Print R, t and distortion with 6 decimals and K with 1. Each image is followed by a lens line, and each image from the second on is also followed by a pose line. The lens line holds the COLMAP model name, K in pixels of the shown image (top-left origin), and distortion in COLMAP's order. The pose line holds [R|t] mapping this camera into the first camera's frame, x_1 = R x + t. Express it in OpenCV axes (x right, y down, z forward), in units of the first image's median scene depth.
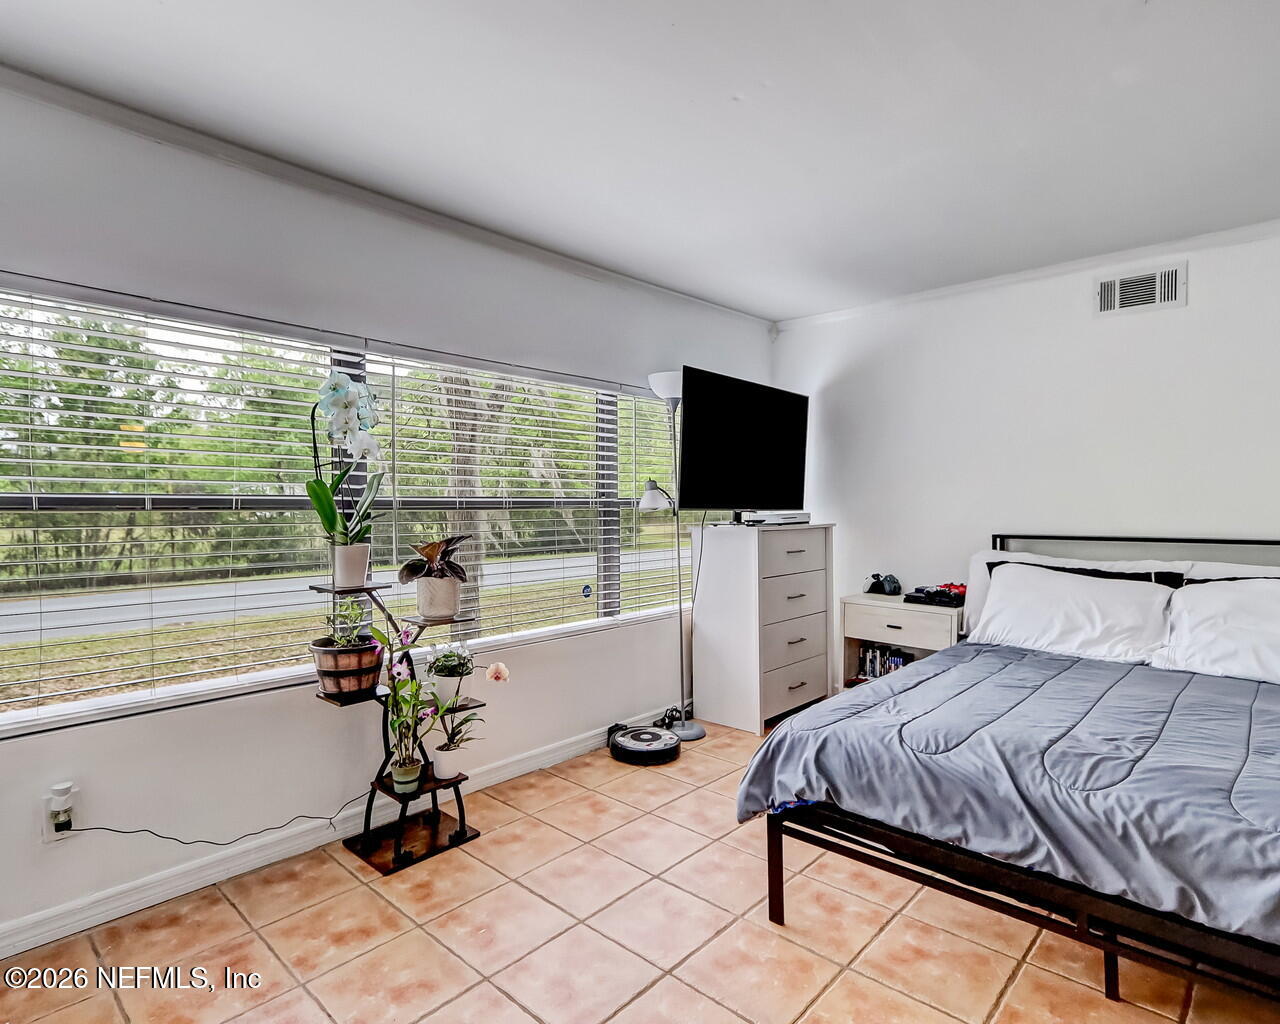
lens RADIAL K [[709.1, 0, 632.8], [0, 709.1, 512.6], [0, 0, 1]] dist [0.000724, 0.002277]
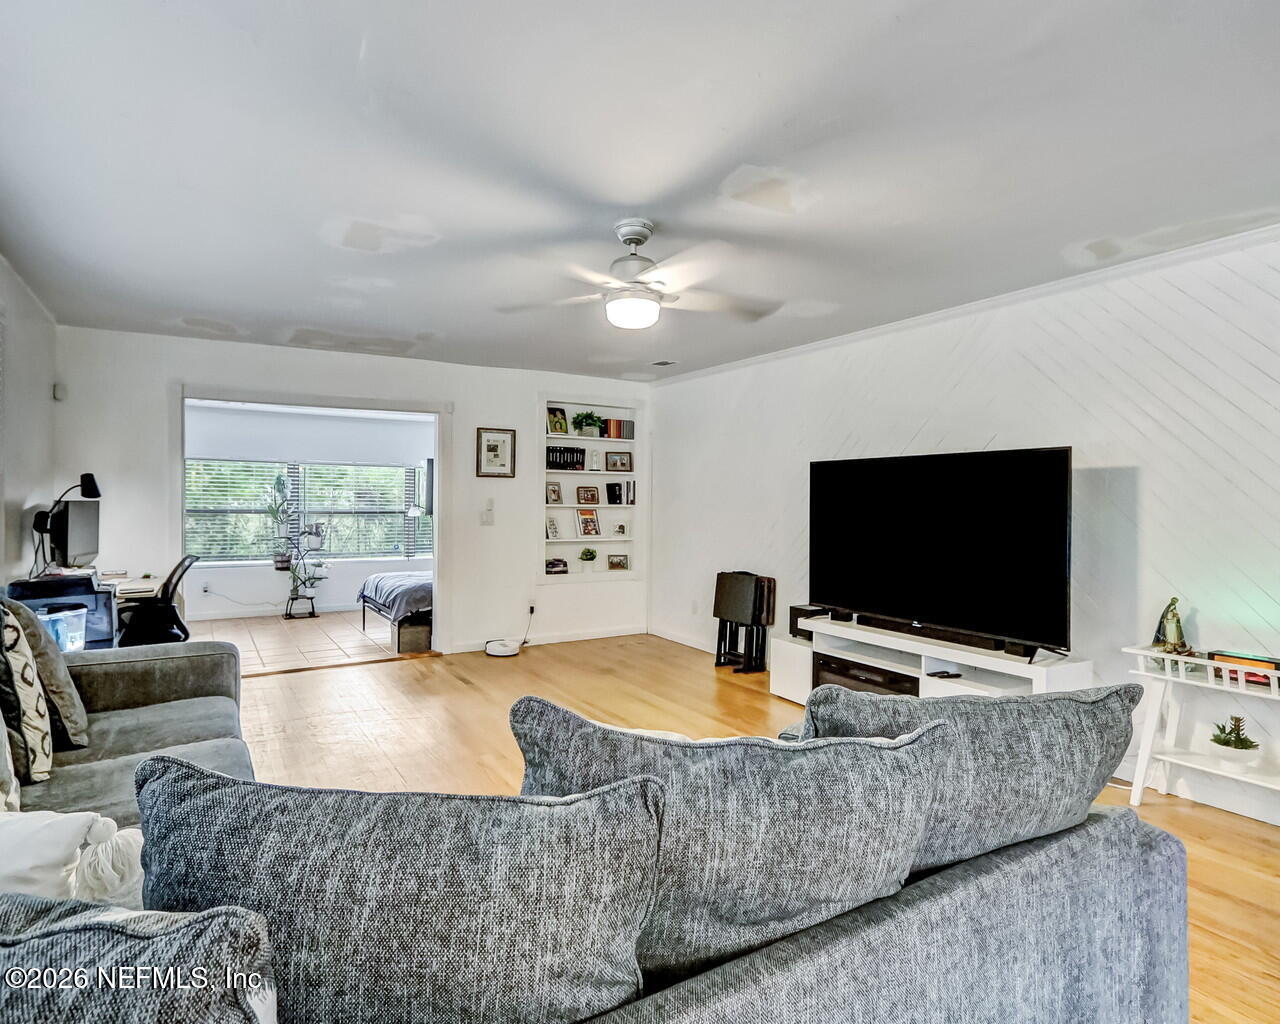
lens RADIAL K [[709.1, 0, 604.0], [0, 709.1, 508.3], [0, 0, 1]] dist [0.000724, 0.002277]
pose [[0.957015, 0.014477, -0.289677, 1.961983], [-0.016022, 0.999867, -0.002963, -0.042517], [0.289596, 0.007477, 0.957120, -1.714274]]
